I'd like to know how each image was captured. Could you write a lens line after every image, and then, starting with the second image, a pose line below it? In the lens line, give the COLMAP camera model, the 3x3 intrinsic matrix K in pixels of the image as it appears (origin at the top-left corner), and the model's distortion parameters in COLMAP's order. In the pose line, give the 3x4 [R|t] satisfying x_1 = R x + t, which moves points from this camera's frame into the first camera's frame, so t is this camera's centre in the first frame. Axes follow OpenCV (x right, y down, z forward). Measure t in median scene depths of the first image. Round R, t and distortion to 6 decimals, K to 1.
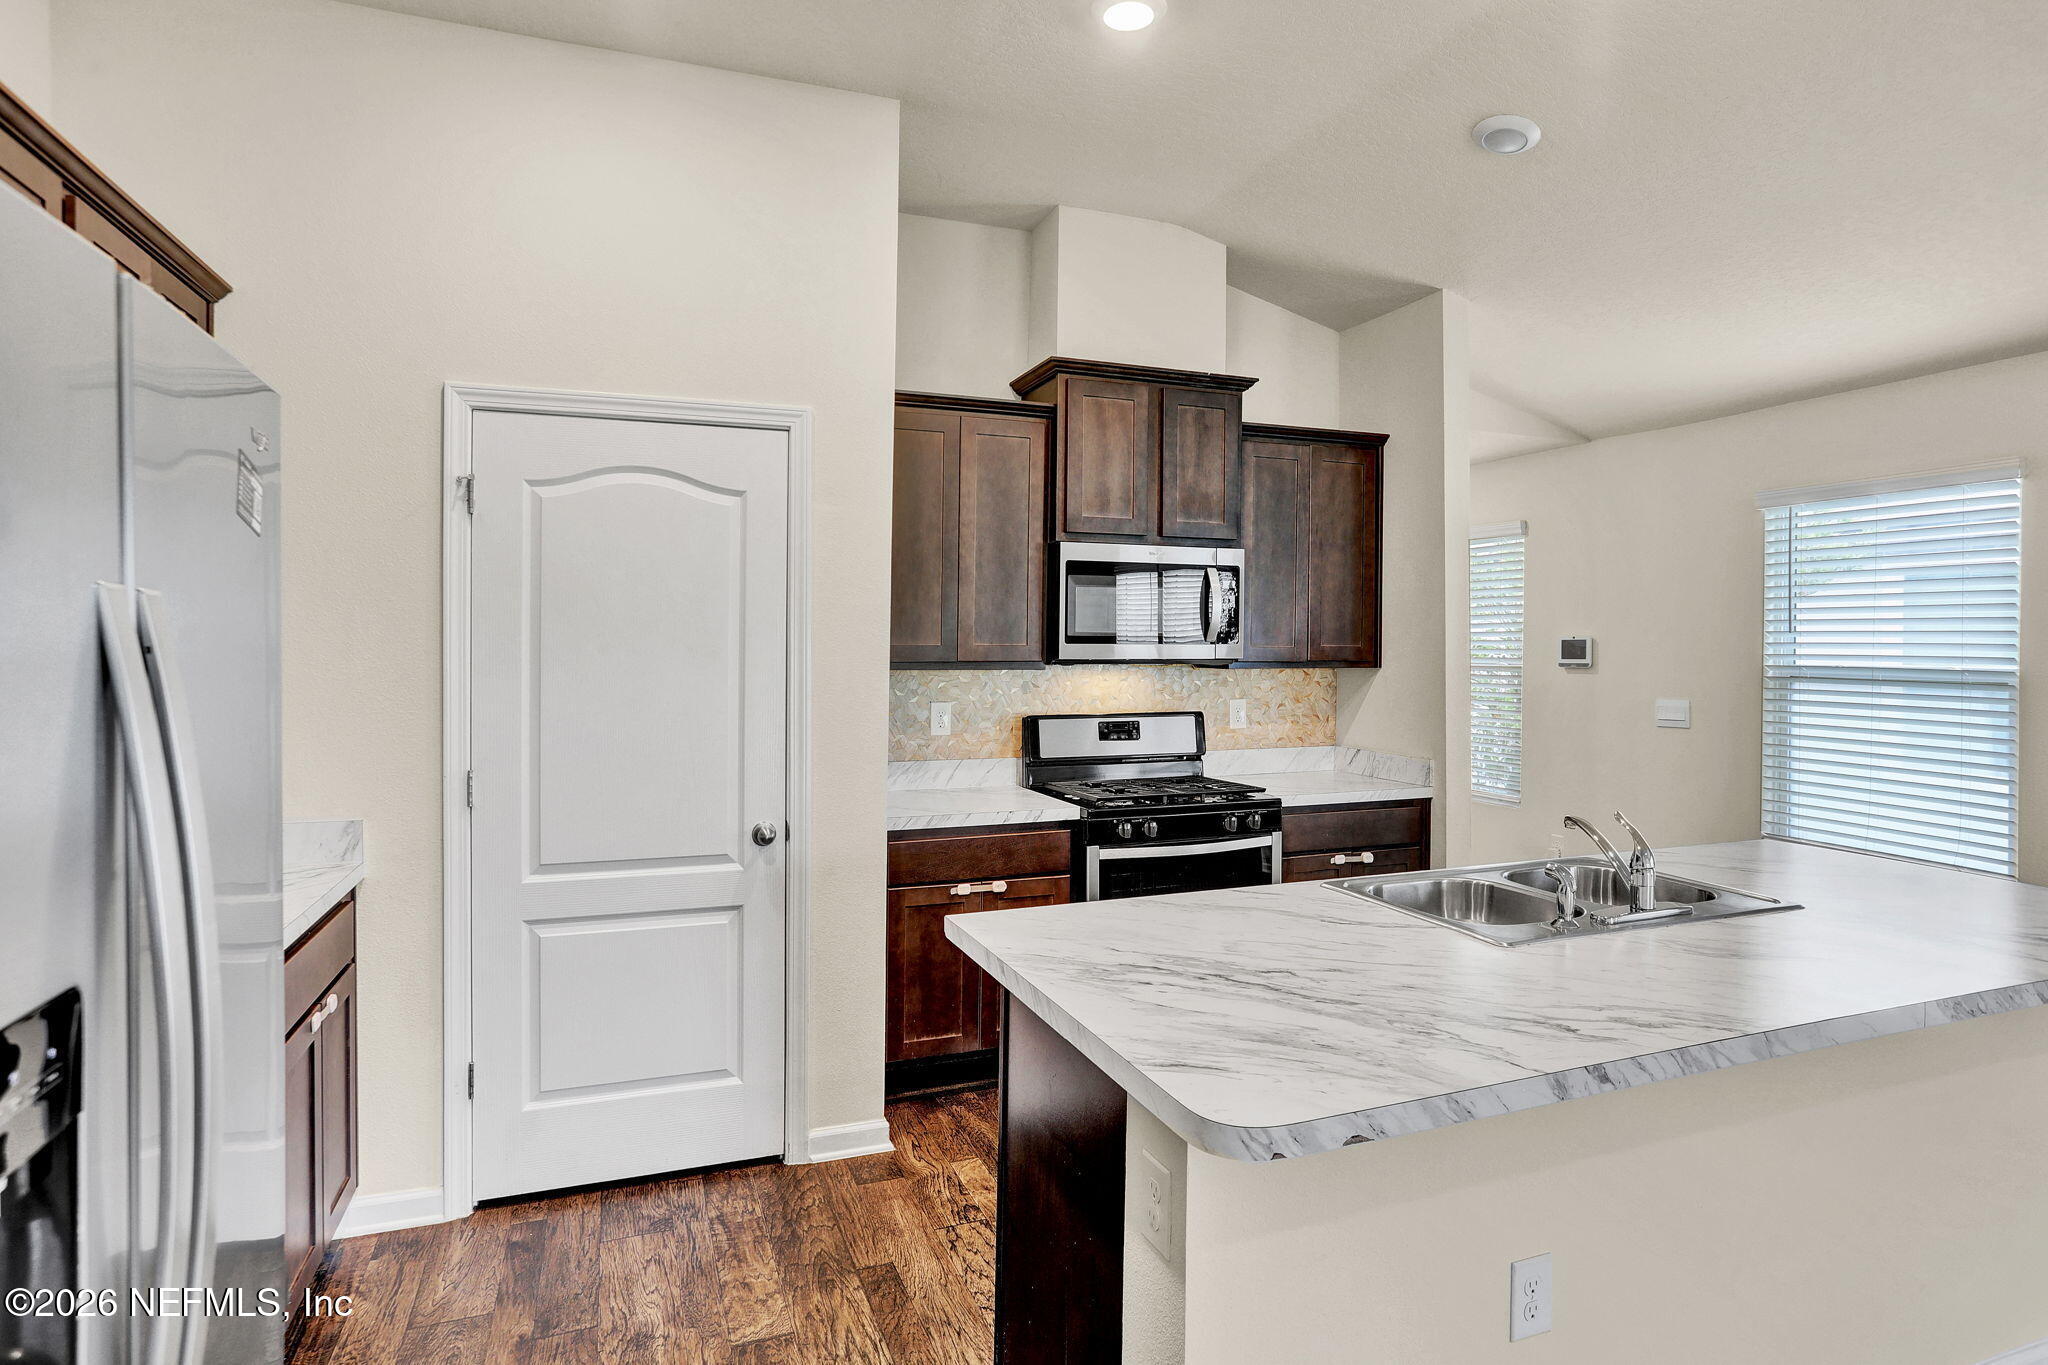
lens RADIAL K [[1094.2, 0, 1023.6], [0, 1094.2, 657.1], [0, 0, 1]] dist [-0.042617, 0.000002]
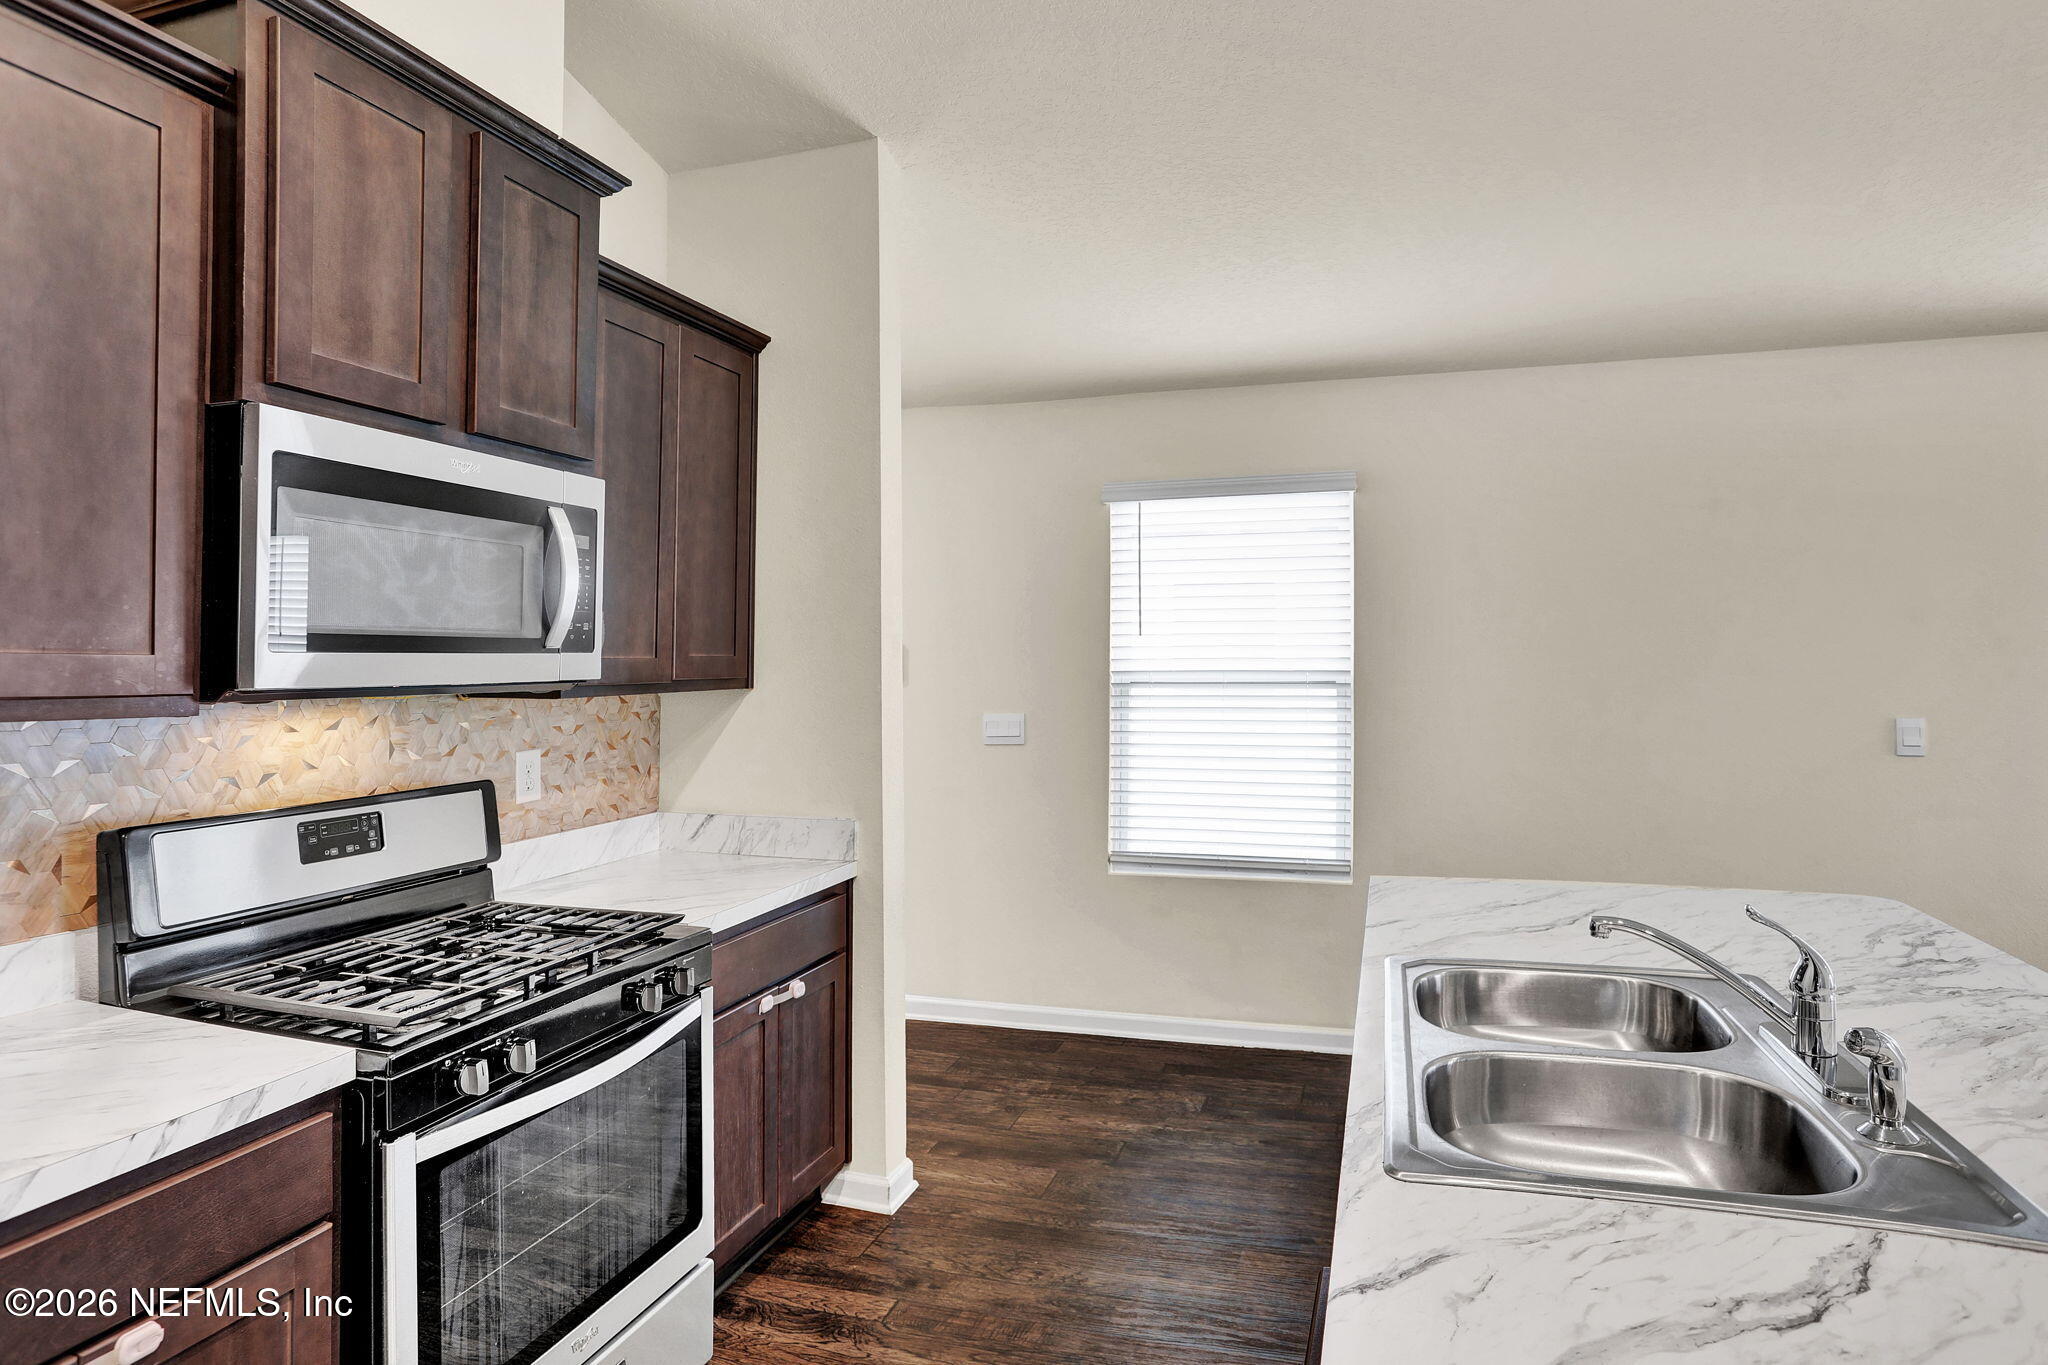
lens RADIAL K [[1094.2, 0, 1023.6], [0, 1094.2, 657.1], [0, 0, 1]] dist [-0.042617, 0.000002]
pose [[0.625174, -0.003745, 0.780476, -0.093427], [0.012131, 0.999914, -0.004919, -0.004662], [-0.780391, 0.012543, 0.625166, 0.497270]]
